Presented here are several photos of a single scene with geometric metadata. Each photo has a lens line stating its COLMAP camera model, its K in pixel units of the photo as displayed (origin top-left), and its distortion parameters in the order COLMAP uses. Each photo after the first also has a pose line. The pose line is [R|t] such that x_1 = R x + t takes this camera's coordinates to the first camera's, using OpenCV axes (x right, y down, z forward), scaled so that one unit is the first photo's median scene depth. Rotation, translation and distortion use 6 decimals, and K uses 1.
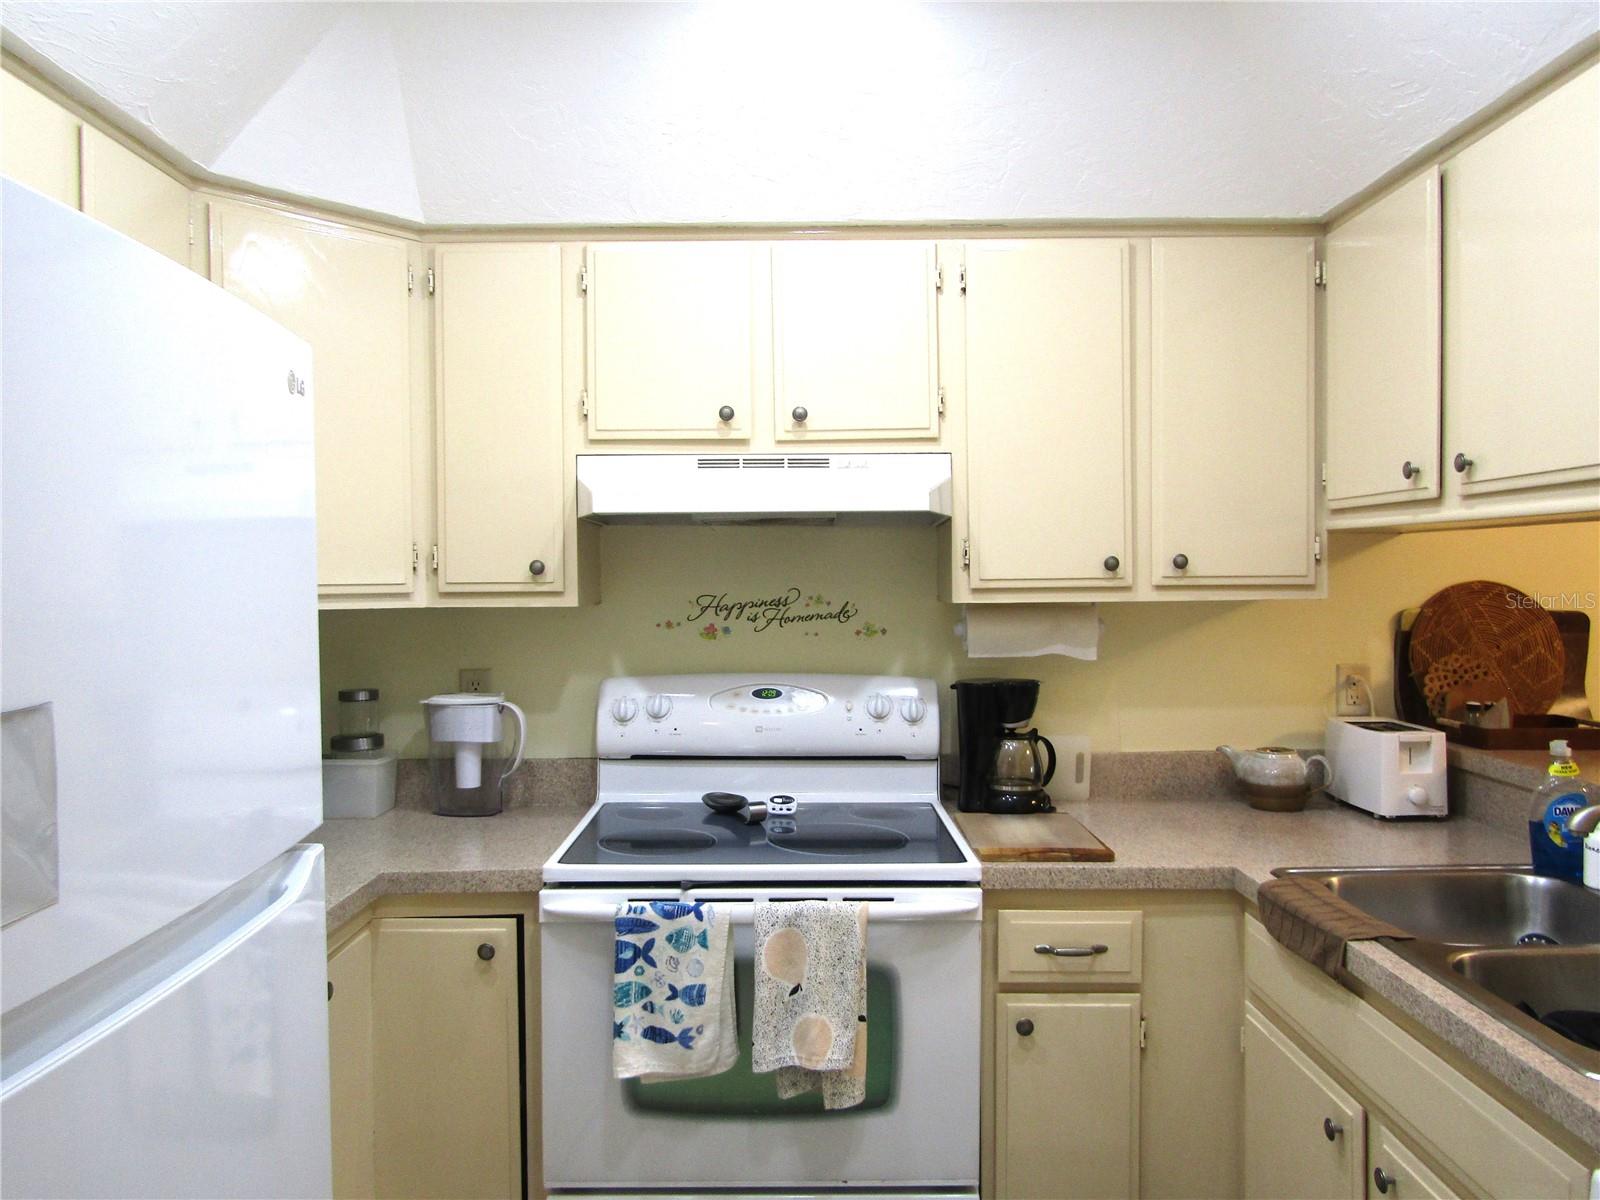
lens RADIAL K [[1149.2, 0, 799.2], [0, 1149.2, 599.3], [0, 0, 1]] dist [-0.008017, 0.005939]
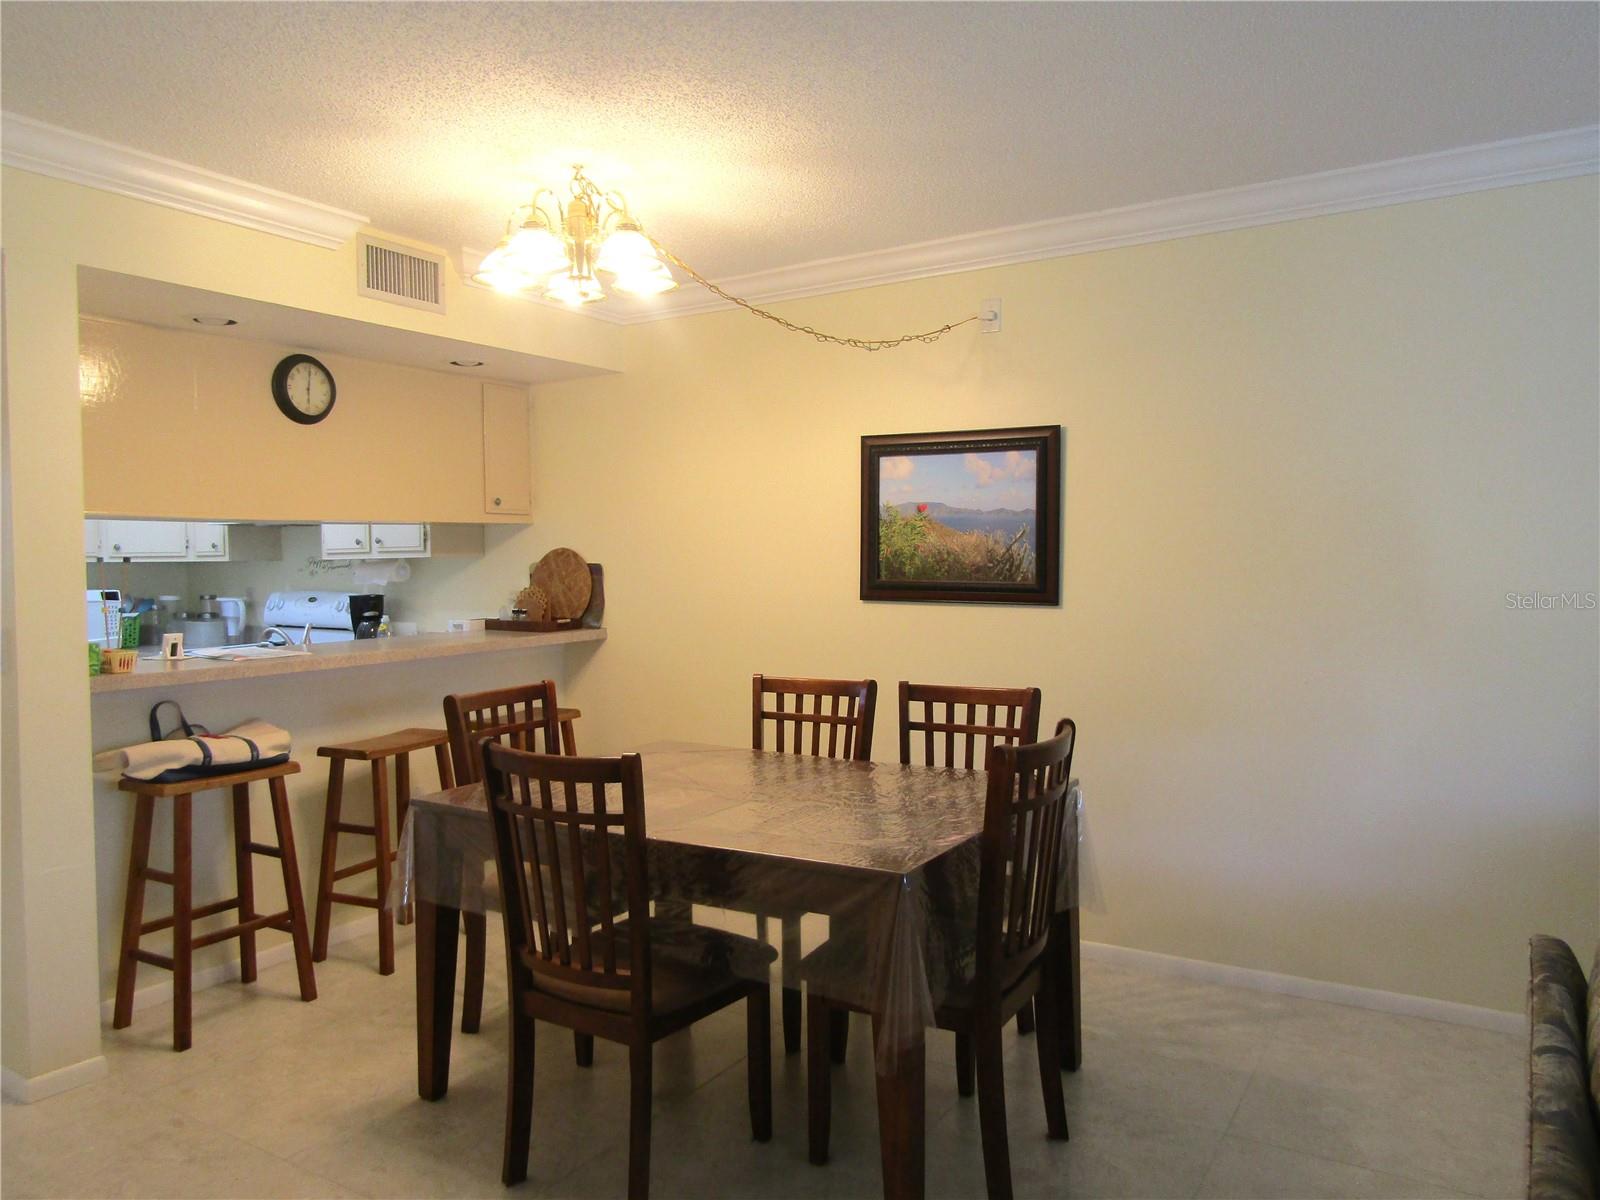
lens RADIAL K [[1149.2, 0, 799.2], [0, 1149.2, 599.3], [0, 0, 1]] dist [-0.008017, 0.005939]
pose [[0.842424, 0.016242, -0.538570, 1.972258], [-0.004432, 0.999721, 0.023218, 0.022896], [0.538797, -0.017172, 0.842261, -0.401771]]
